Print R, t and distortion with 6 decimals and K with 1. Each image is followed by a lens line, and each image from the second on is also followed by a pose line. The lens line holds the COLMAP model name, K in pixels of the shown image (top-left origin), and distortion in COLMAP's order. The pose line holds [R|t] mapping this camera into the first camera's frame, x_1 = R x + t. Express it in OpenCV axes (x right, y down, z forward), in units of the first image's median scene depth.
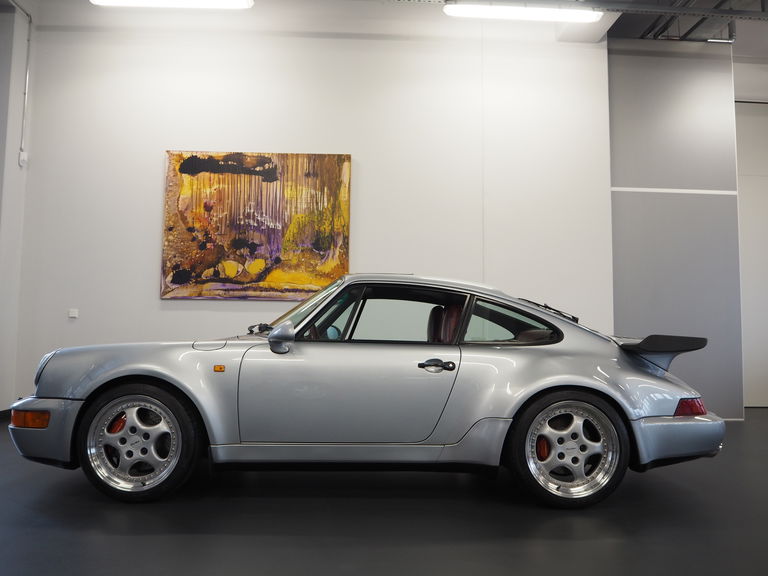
lens RADIAL K [[691.0, 0, 384.0], [0, 691.0, 288.0], [0, 0, 1]] dist [-0.090025, 0.004381]
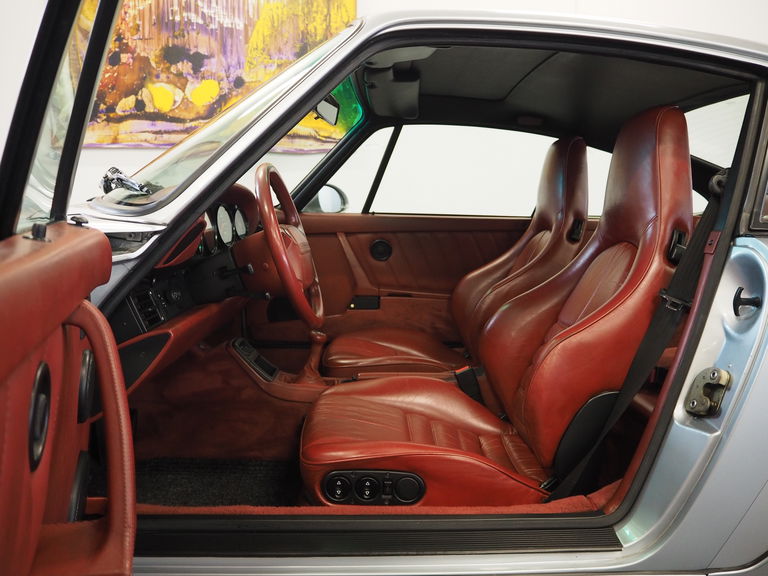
lens RADIAL K [[691.0, 0, 384.0], [0, 691.0, 288.0], [0, 0, 1]] dist [-0.090025, 0.004381]
pose [[1.000000, 0.000232, 0.000675, -0.026425], [-0.000354, 0.982526, 0.186124, 0.026499], [-0.000620, -0.186125, 0.982526, 0.374692]]
